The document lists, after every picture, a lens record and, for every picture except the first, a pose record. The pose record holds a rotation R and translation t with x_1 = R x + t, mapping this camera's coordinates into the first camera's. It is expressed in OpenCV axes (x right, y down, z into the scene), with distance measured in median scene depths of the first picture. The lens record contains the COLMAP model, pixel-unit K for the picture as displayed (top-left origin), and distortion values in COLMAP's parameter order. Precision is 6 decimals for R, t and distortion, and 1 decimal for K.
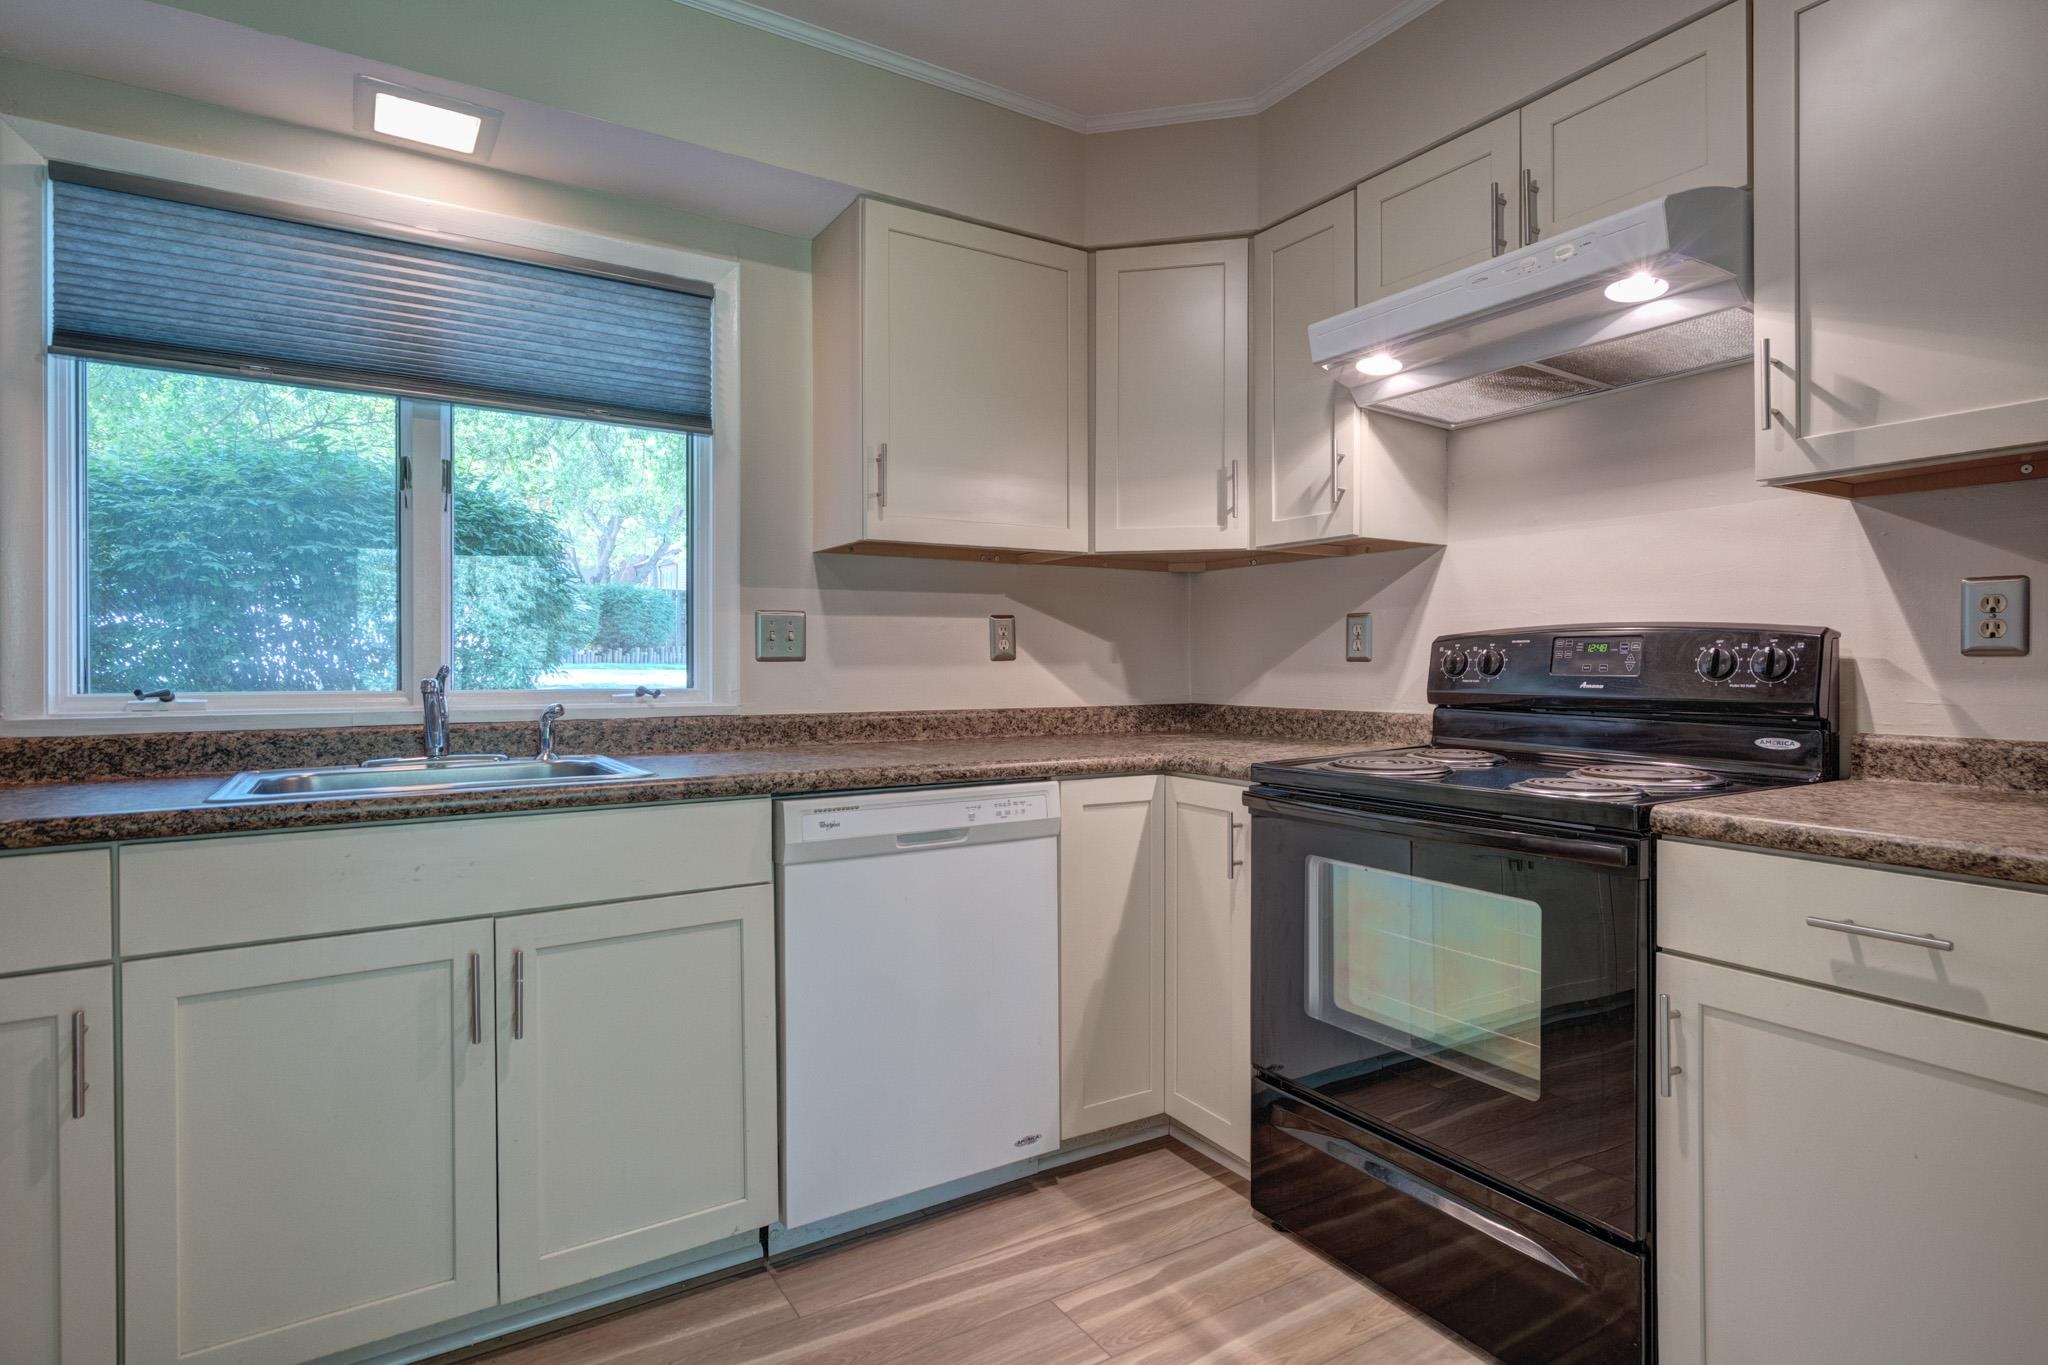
lens RADIAL K [[1042.1, 0, 1015.2], [0, 1042.1, 670.4], [0, 0, 1]] dist [-0.001010, 0.003717]
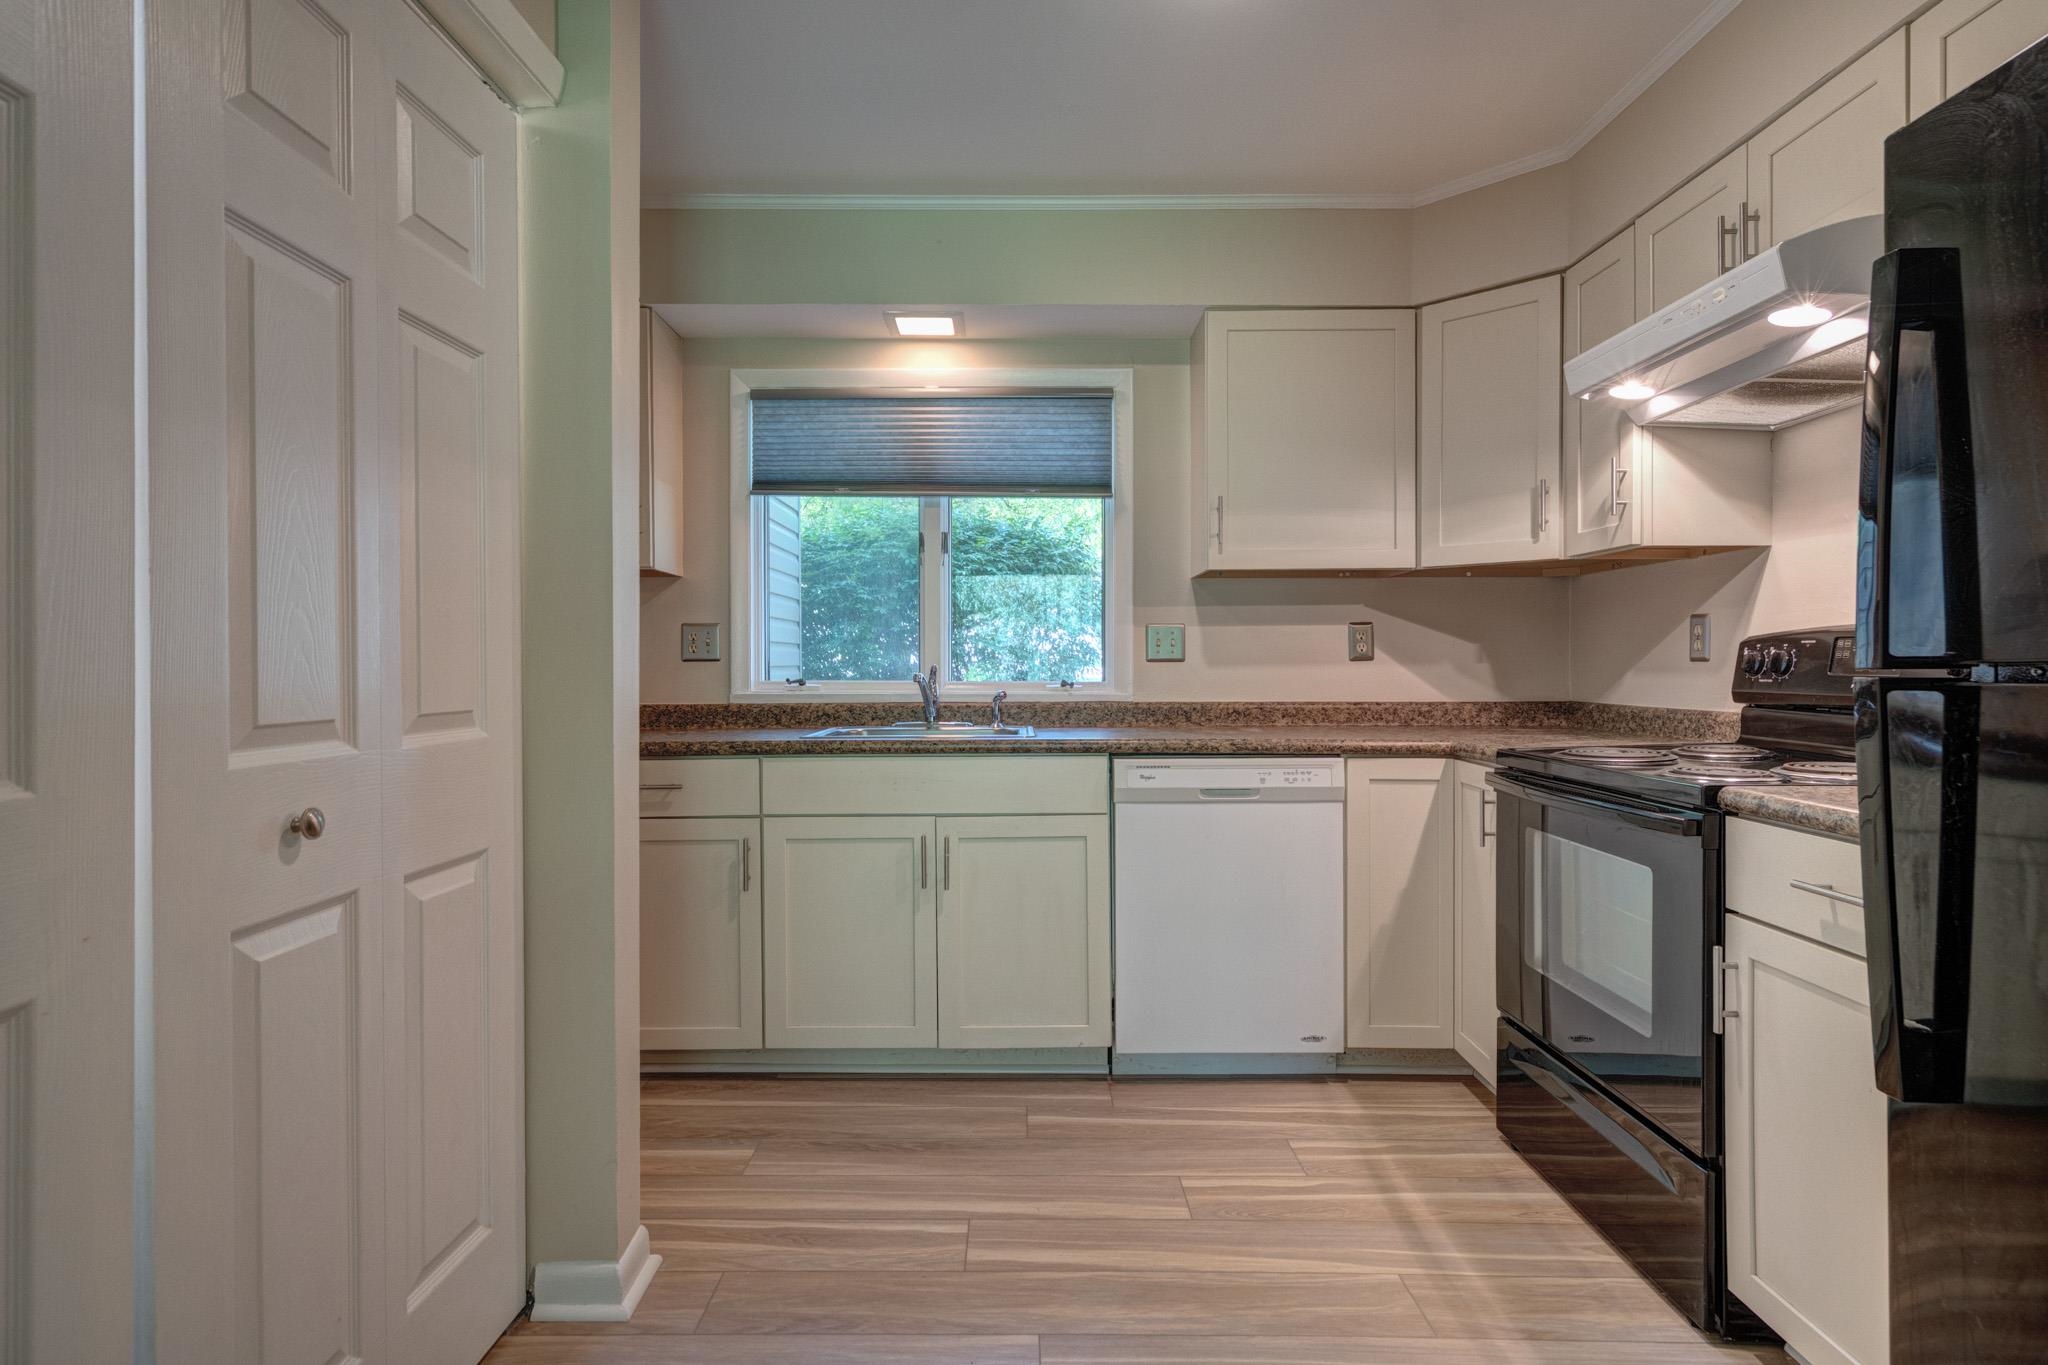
lens RADIAL K [[1042.1, 0, 1034.4], [0, 1042.1, 676.6], [0, 0, 1]] dist [-0.001010, 0.003717]
pose [[0.857355, 0.006086, -0.514690, 0.377656], [-0.002318, 0.999966, 0.007963, -0.000114], [0.514720, -0.005634, 0.857340, -0.266330]]
